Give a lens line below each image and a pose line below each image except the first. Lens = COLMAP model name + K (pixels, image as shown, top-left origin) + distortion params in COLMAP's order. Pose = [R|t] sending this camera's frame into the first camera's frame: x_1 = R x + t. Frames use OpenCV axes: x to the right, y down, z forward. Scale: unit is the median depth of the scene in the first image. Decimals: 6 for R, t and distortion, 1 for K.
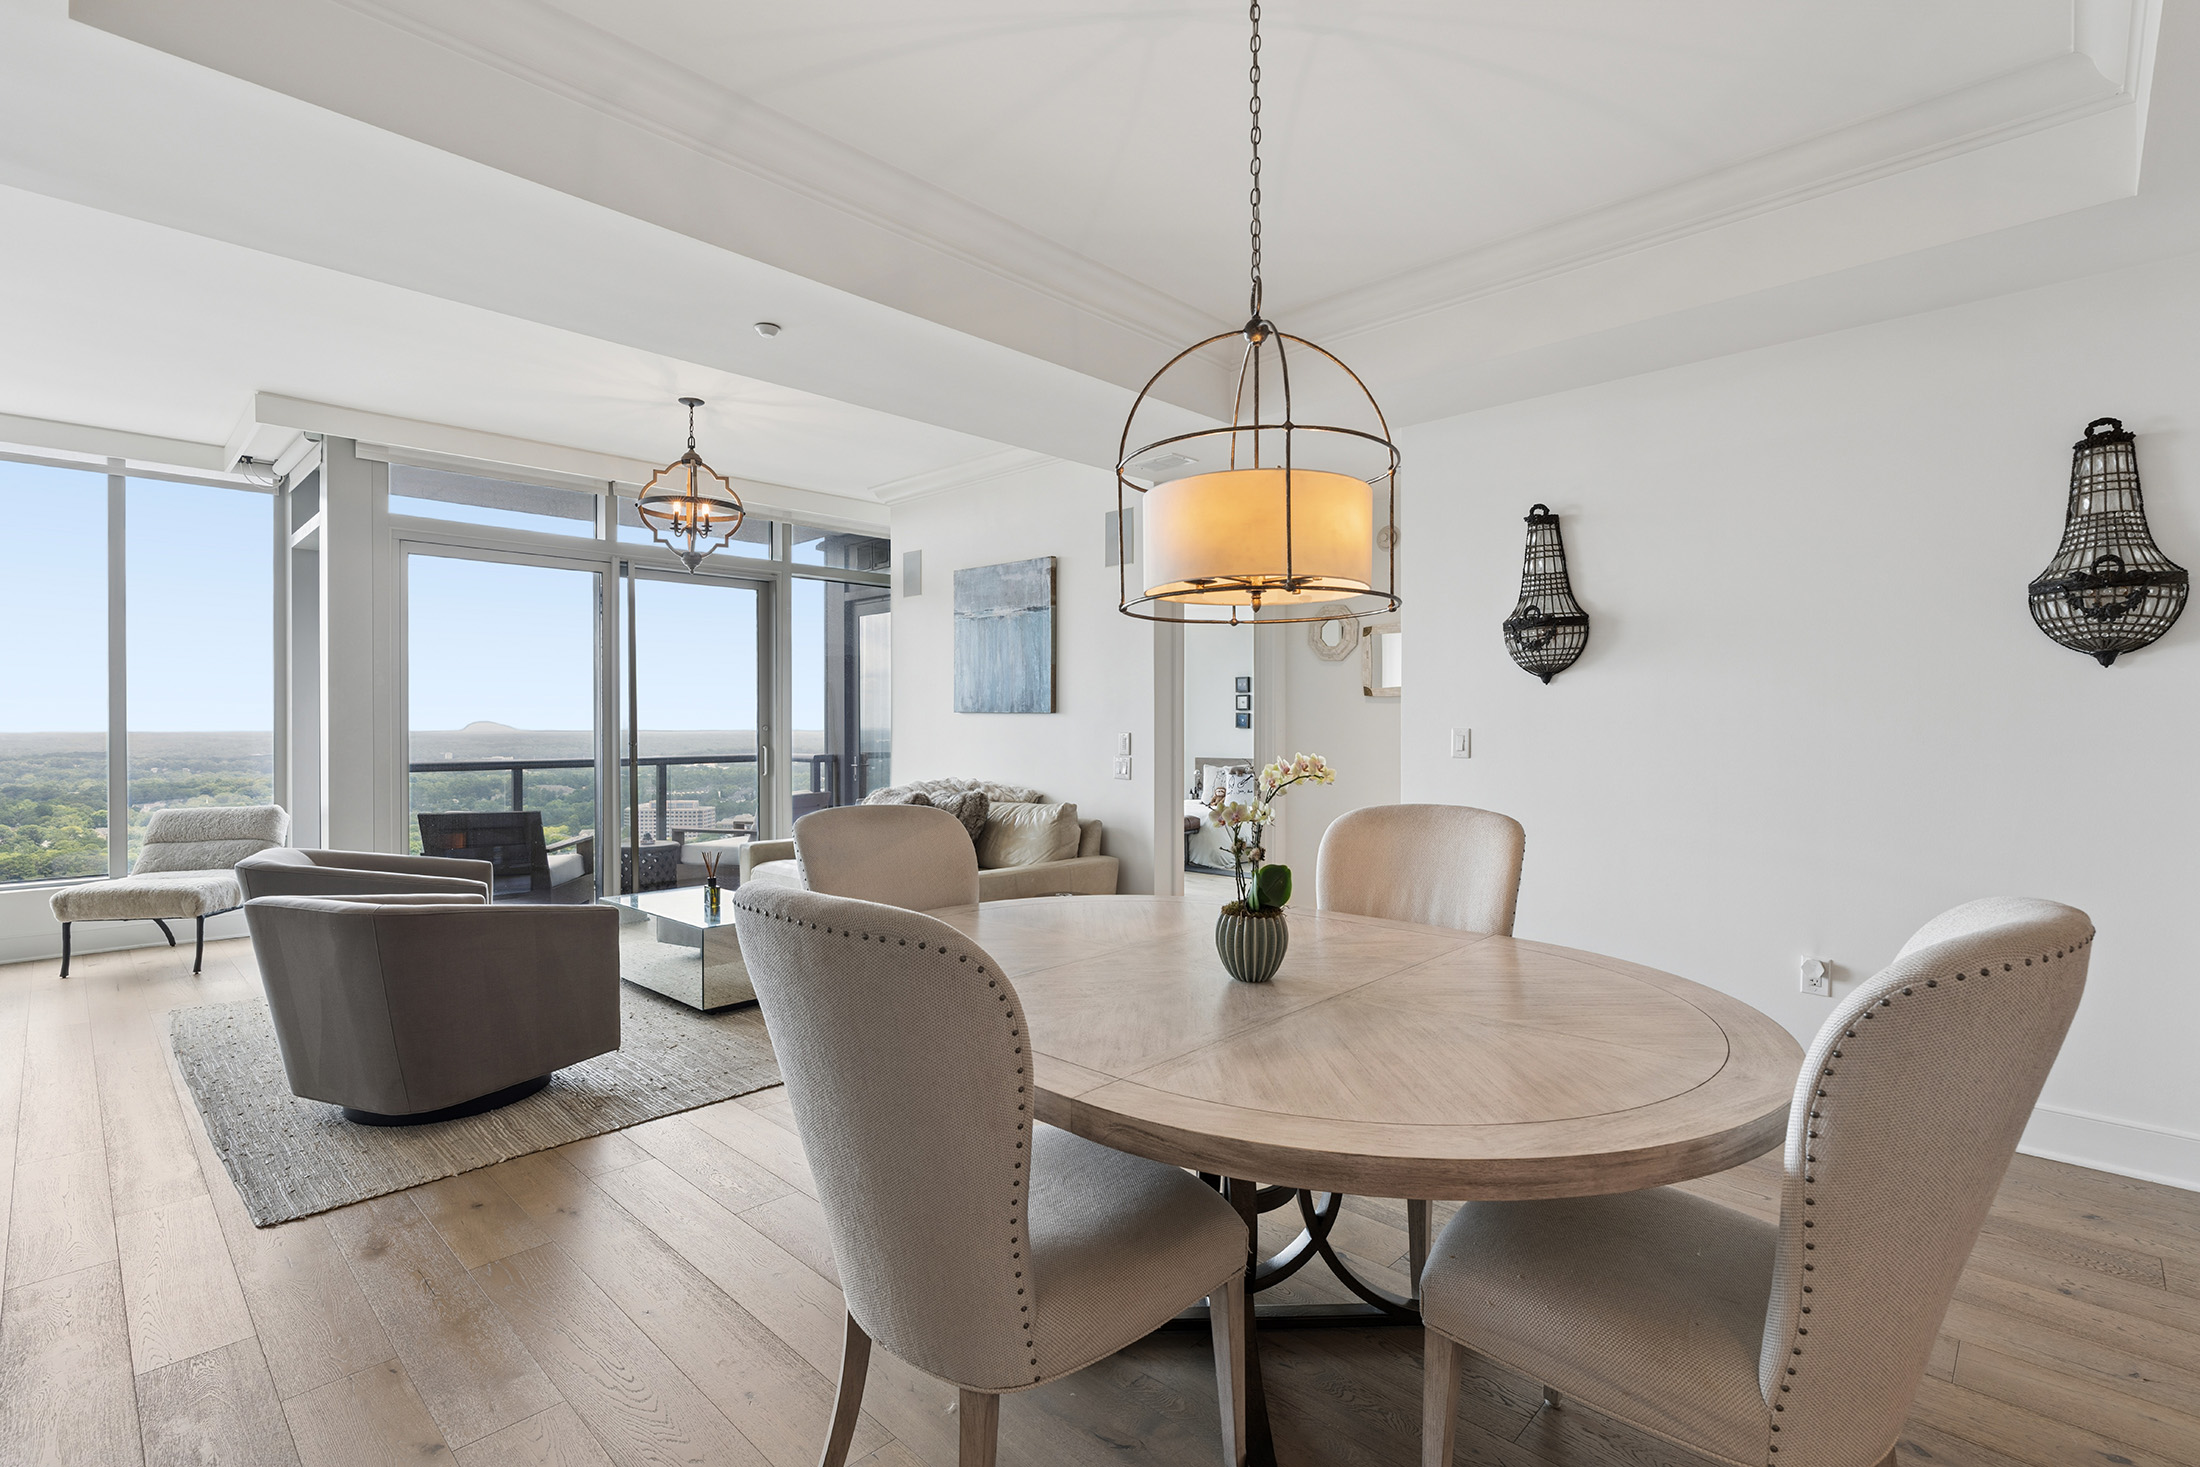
lens RADIAL K [[1005.5, 0, 1076.6], [0, 1005.5, 725.4], [0, 0, 1]] dist [-0.001410, 0.000940]
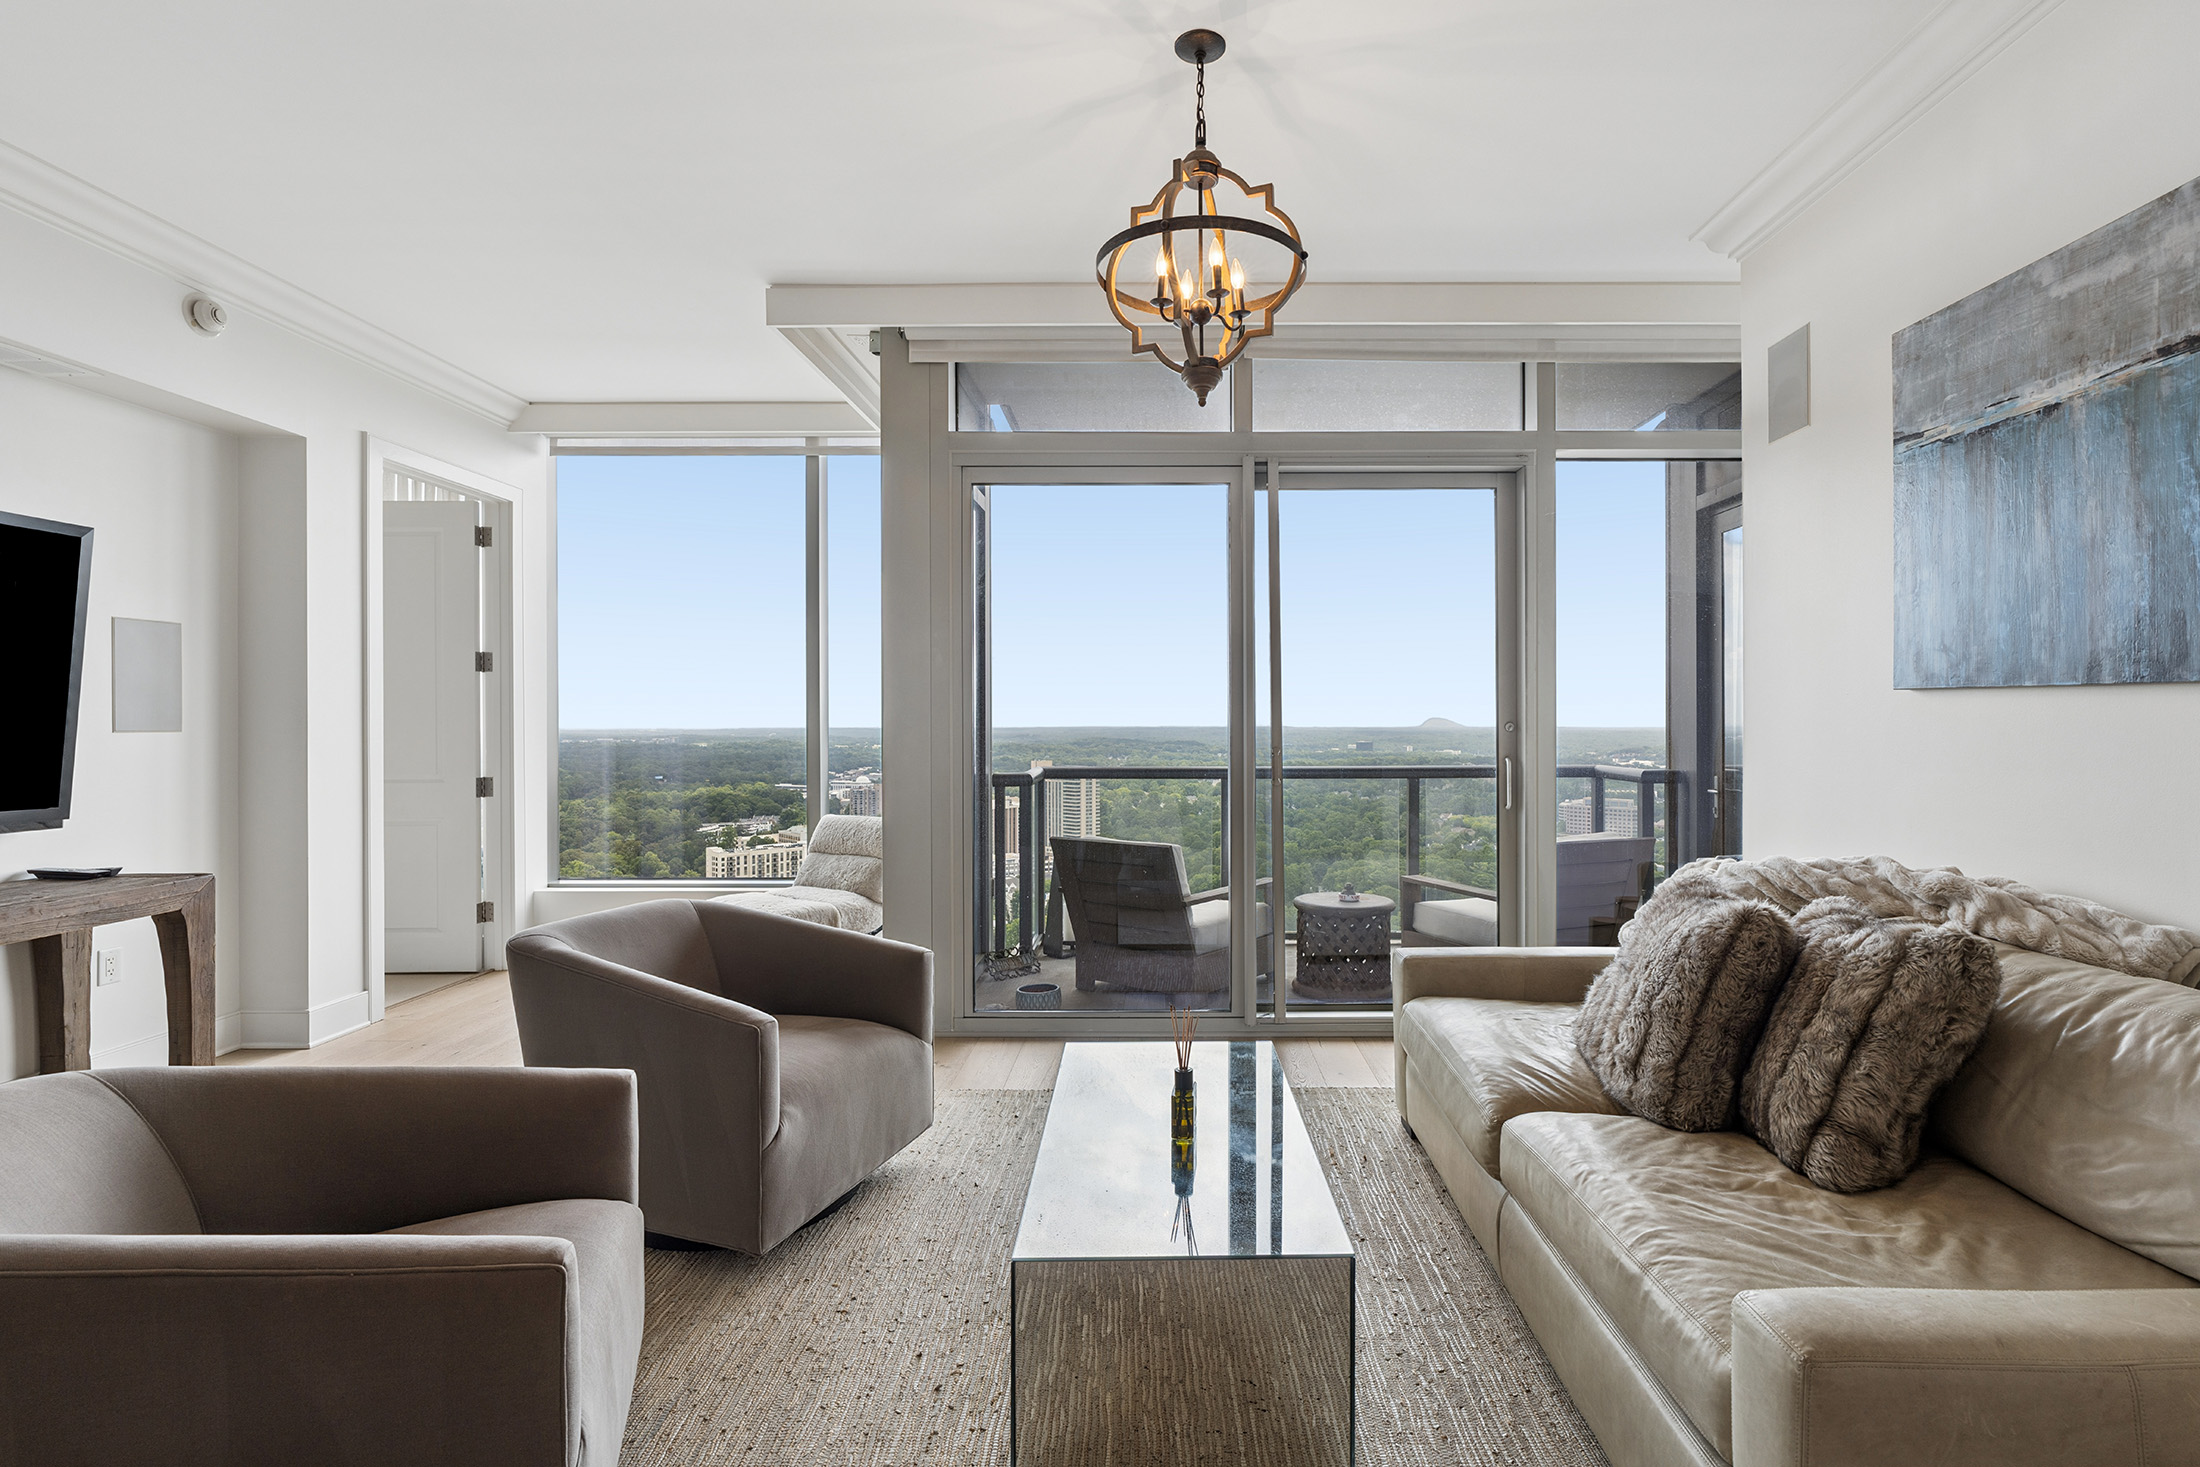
lens RADIAL K [[1005.5, 0, 1183.7], [0, 1005.5, 728.5], [0, 0, 1]] dist [-0.001410, 0.000940]
pose [[0.713393, 0.004391, -0.700750, -0.046978], [0.000272, 0.999979, 0.006543, -0.000090], [0.700764, -0.004859, 0.713377, 0.567969]]
